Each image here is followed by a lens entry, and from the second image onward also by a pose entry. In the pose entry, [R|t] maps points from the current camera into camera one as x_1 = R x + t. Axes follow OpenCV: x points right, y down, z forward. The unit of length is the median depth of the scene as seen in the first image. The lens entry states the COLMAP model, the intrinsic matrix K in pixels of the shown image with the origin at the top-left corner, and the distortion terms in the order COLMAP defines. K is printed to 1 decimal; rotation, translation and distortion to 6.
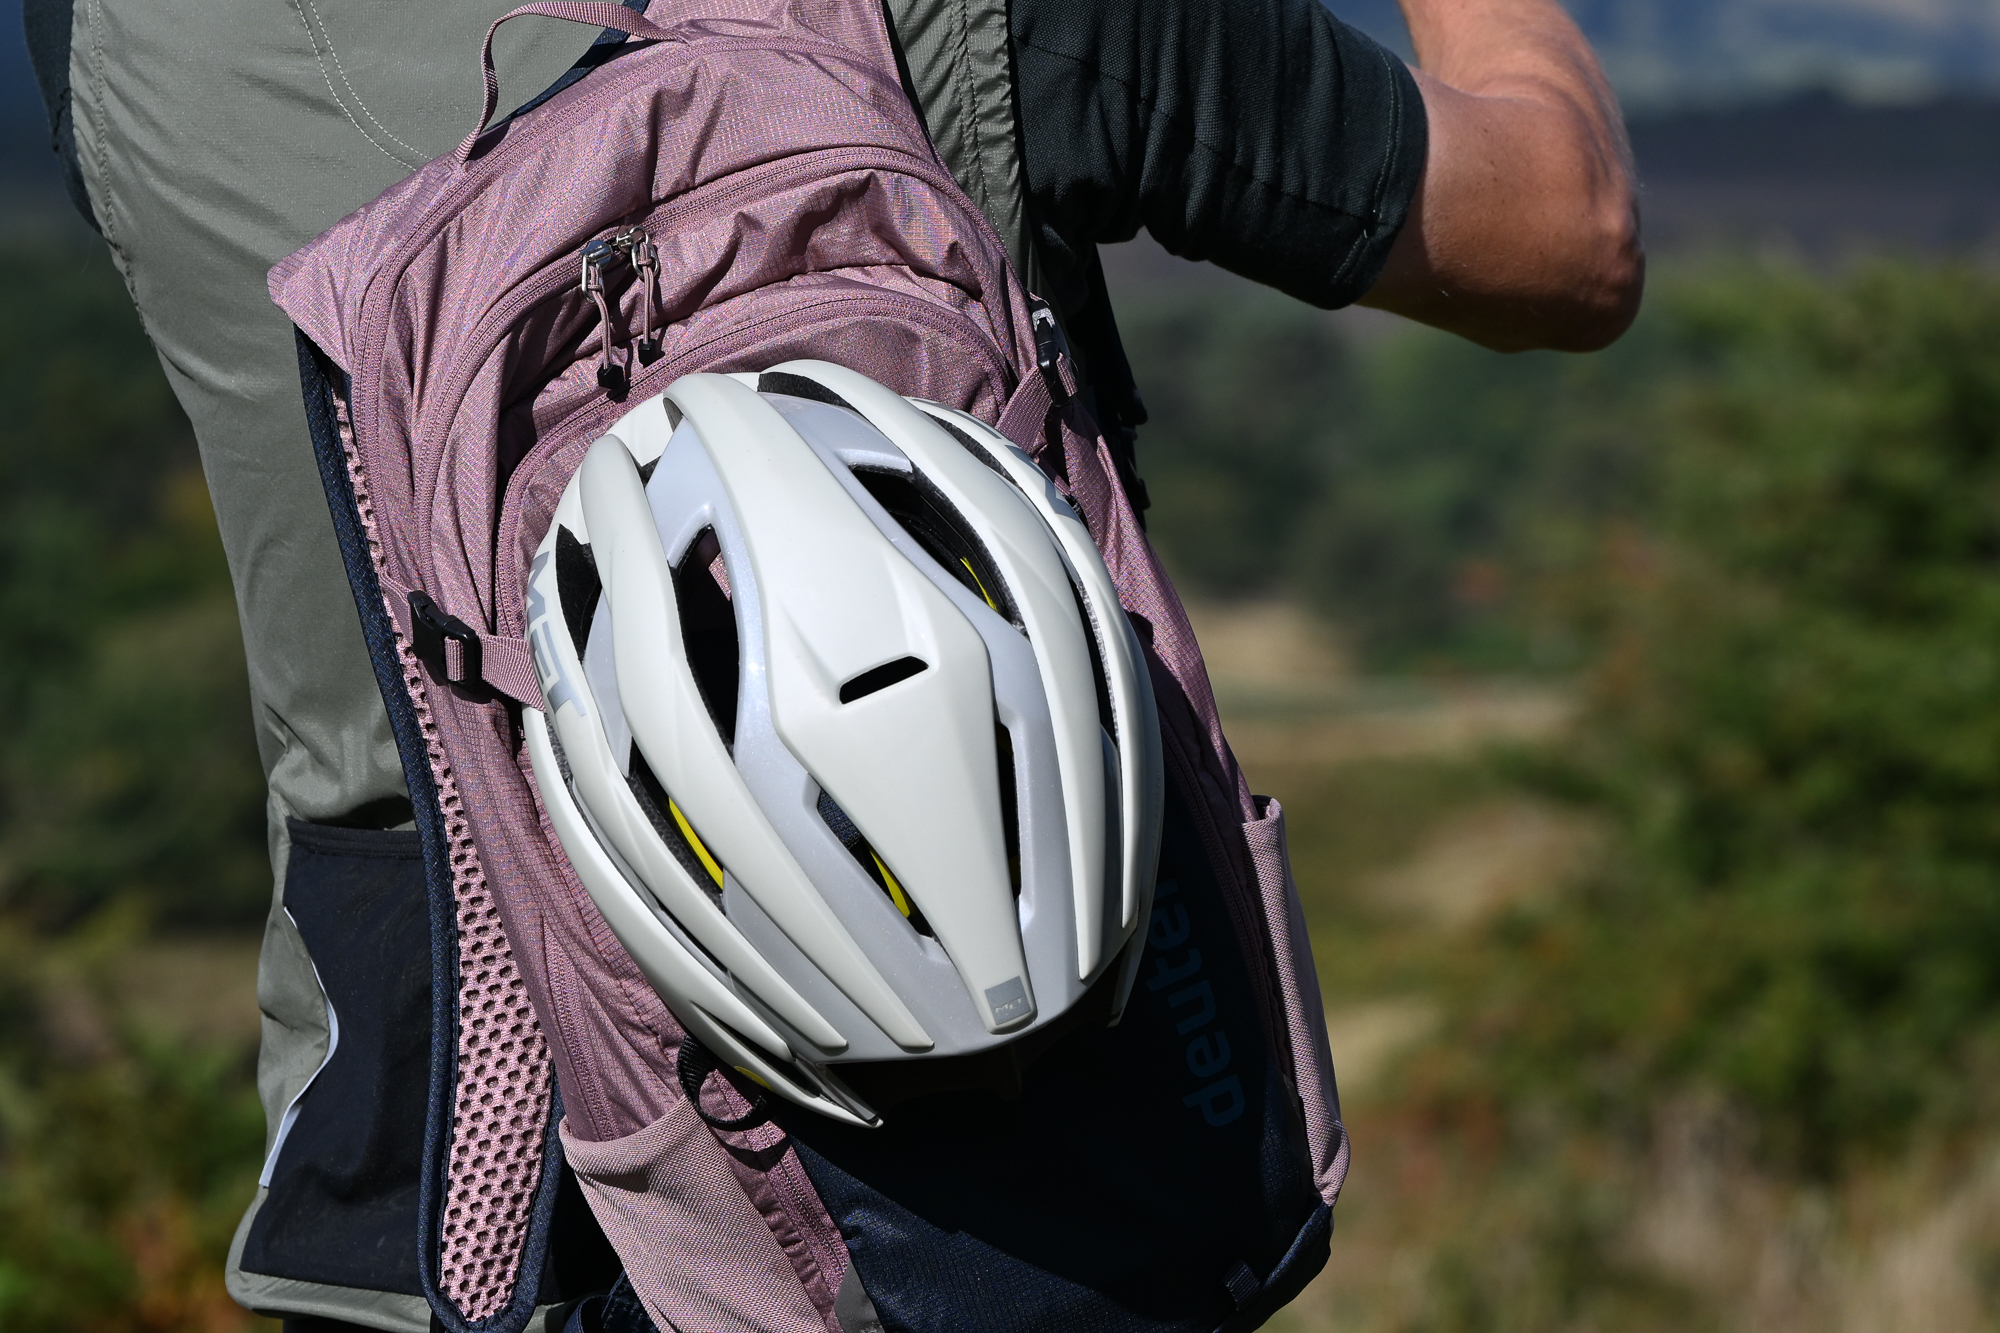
lens RADIAL K [[5621.7, 0, 1000.0], [0, 5621.7, 666.5], [0, 0, 1]] dist [1.657565, -32.835467]
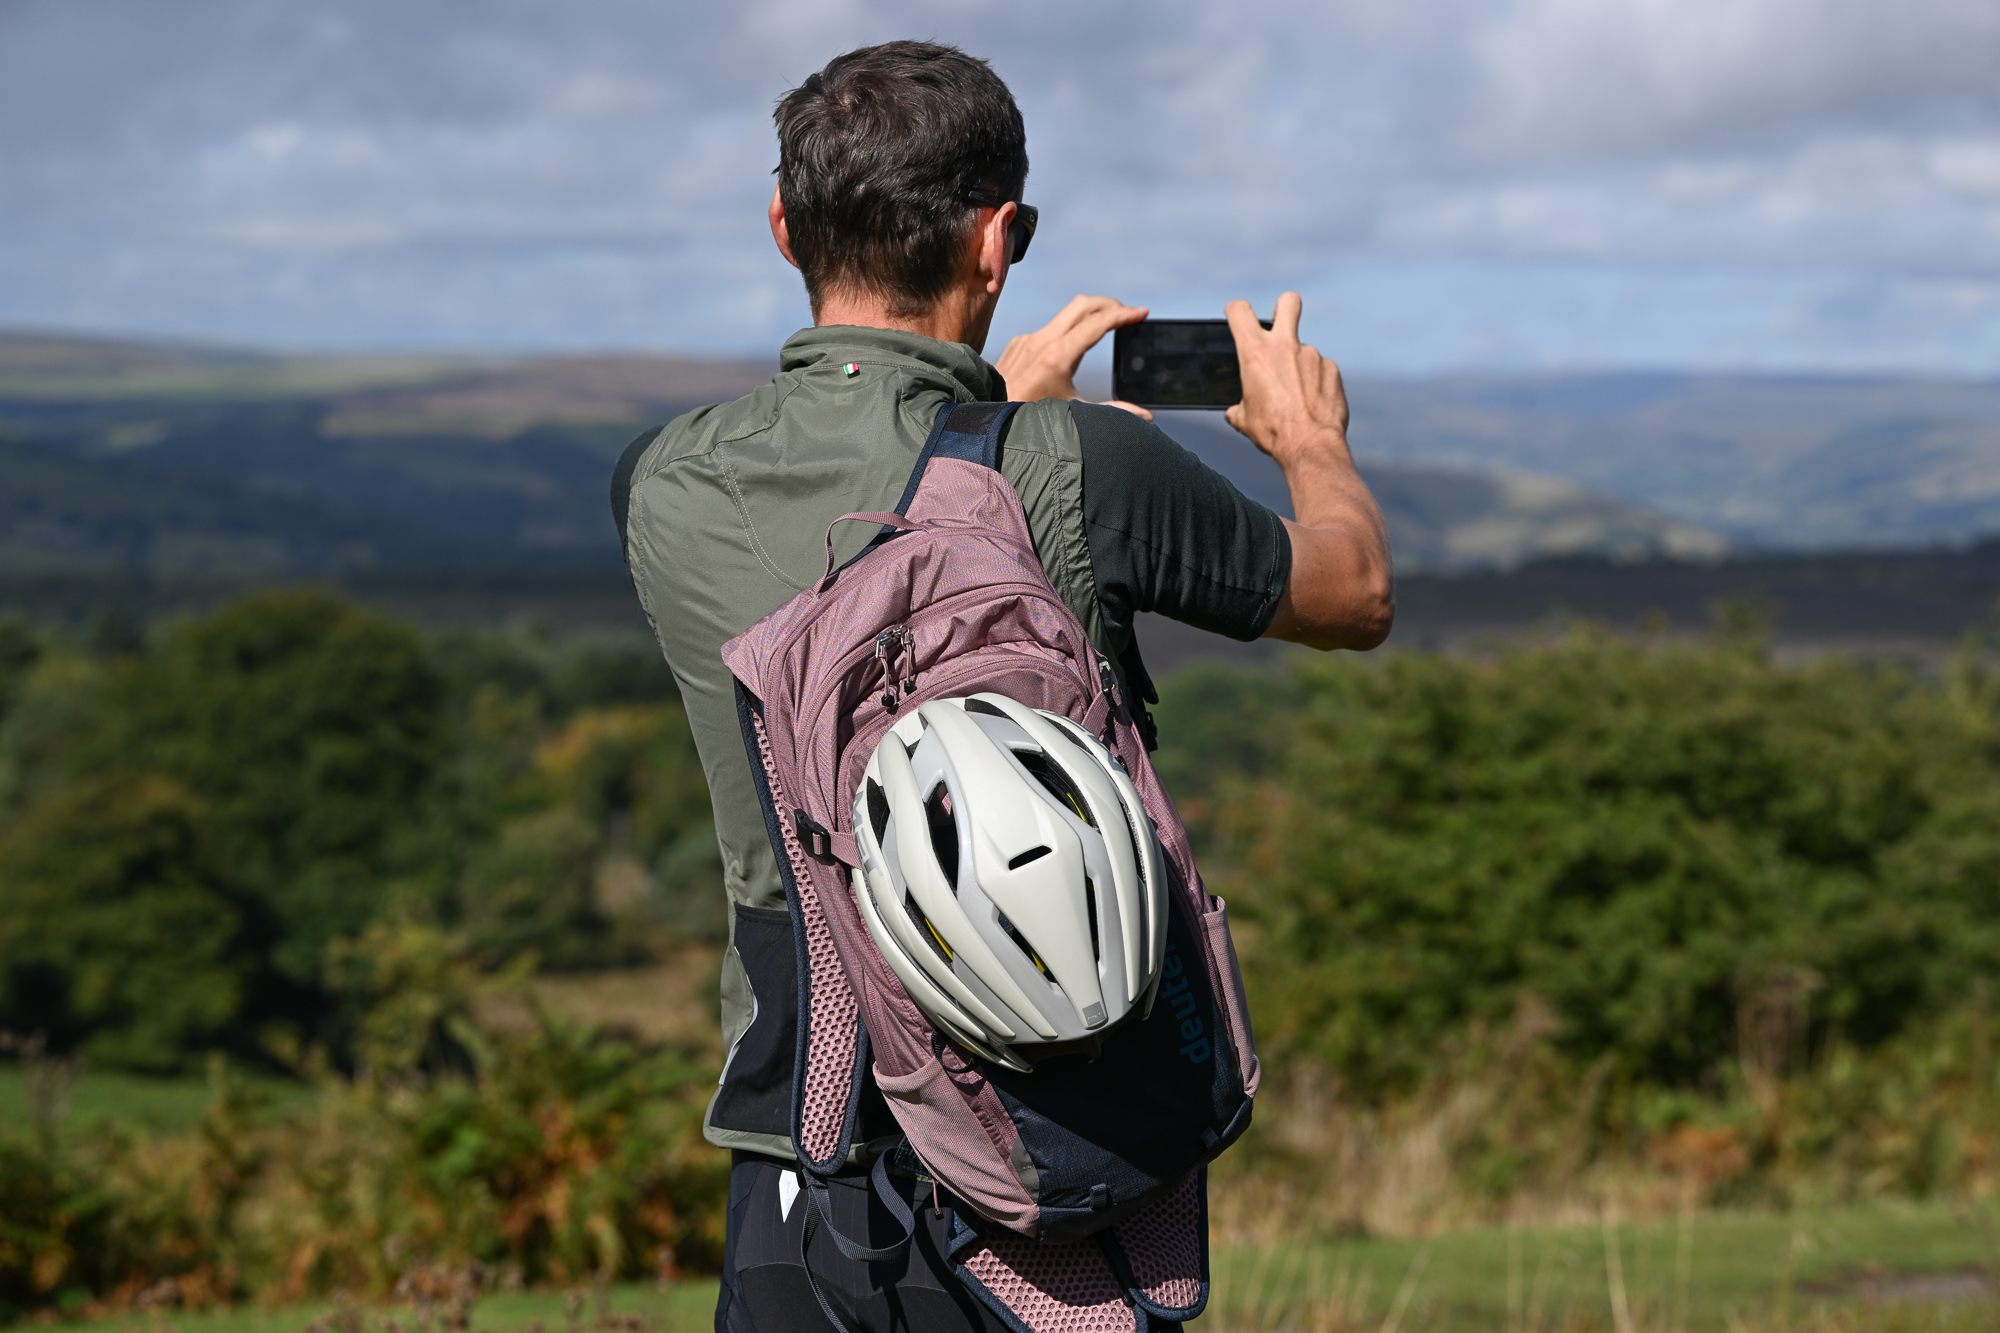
lens RADIAL K [[5337.7, 0, 1000.0], [0, 5337.7, 666.5], [0, 0, 1]] dist [-0.645129, -0.023271]
pose [[0.999987, -0.004866, 0.001770, -0.032783], [0.004823, 0.999720, 0.023153, -0.105670], [-0.001882, -0.023144, 0.999730, -0.882899]]
